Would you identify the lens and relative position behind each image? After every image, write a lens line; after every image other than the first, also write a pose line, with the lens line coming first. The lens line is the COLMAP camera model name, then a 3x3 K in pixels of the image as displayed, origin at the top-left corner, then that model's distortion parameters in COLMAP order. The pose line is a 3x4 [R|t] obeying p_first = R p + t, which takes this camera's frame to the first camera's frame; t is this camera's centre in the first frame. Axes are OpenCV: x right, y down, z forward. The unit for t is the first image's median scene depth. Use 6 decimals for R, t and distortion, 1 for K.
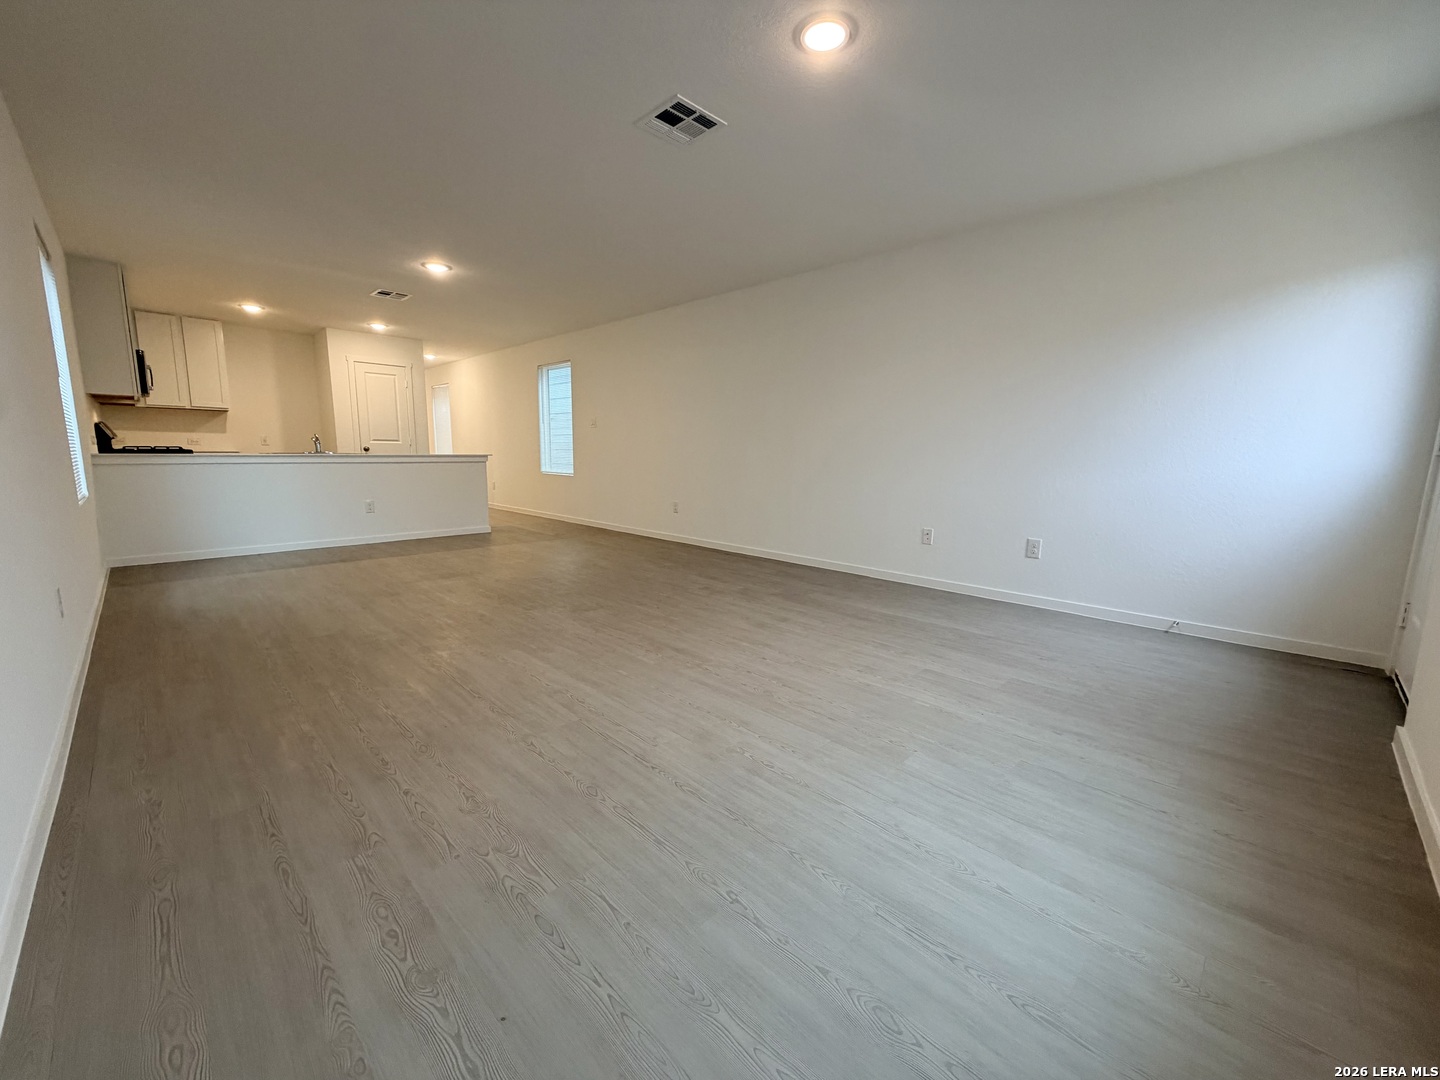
lens RADIAL K [[577.1, 0, 722.6], [0, 577.1, 541.4], [0, 0, 1]] dist [-0.000216, 0.000018]
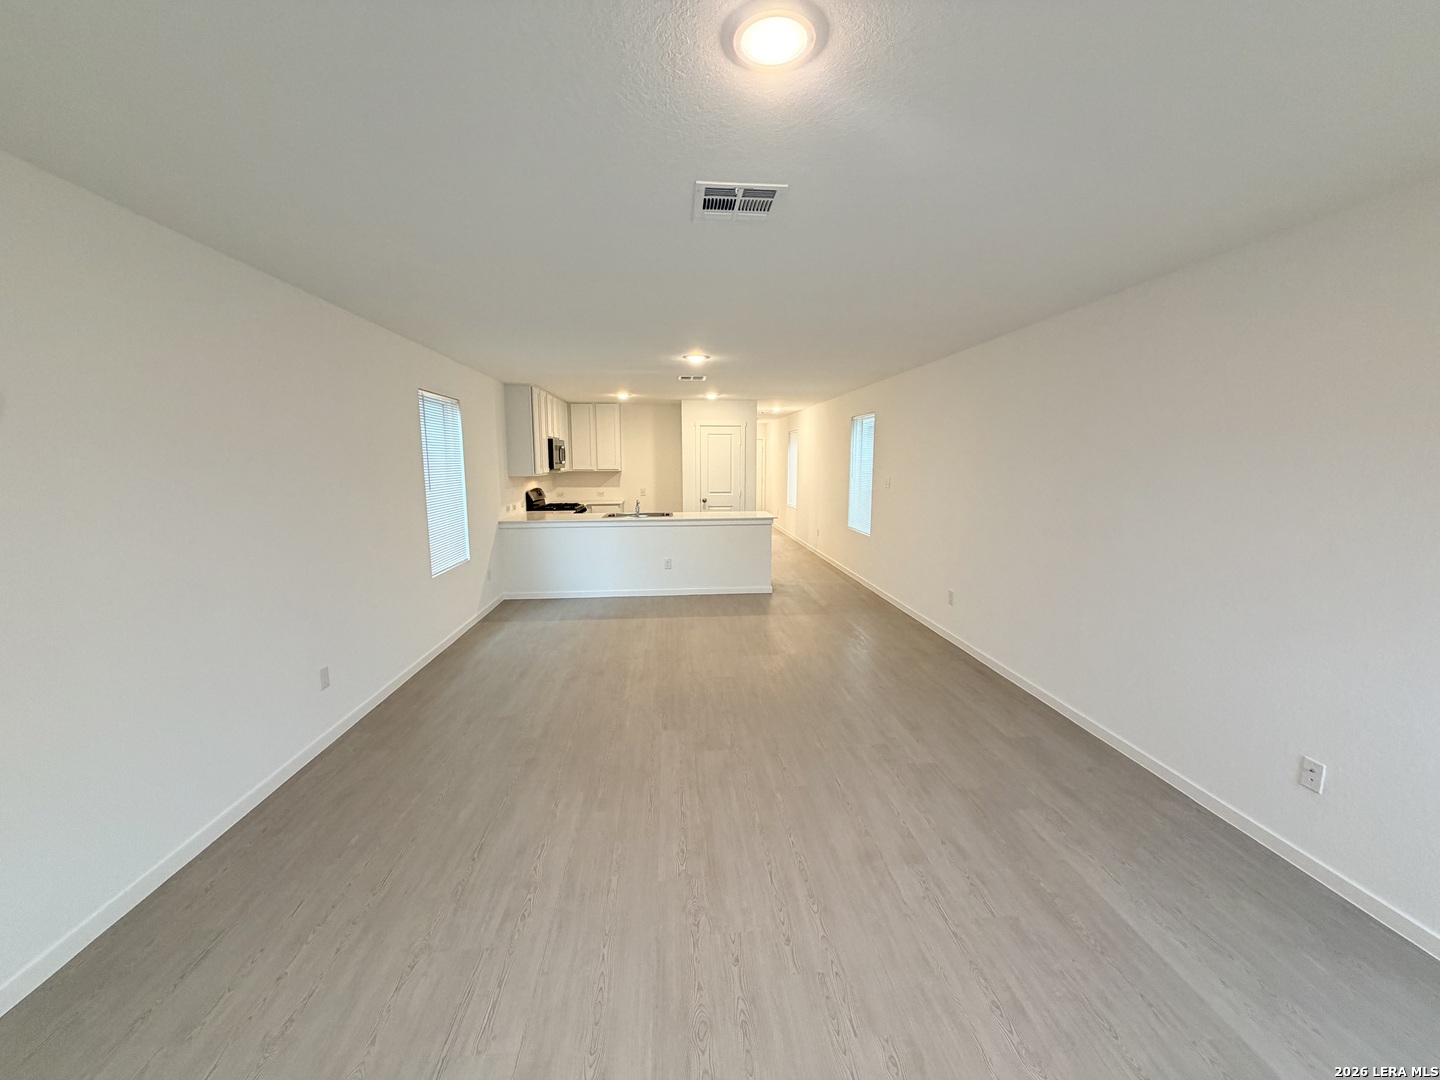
lens RADIAL K [[577.1, 0, 719.9], [0, 577.1, 541.8], [0, 0, 1]] dist [-0.000216, 0.000018]
pose [[0.759210, 0.079113, -0.646020, 0.280388], [-0.088451, 0.995918, 0.018013, -0.185208], [0.644808, 0.043466, 0.763108, 0.268522]]
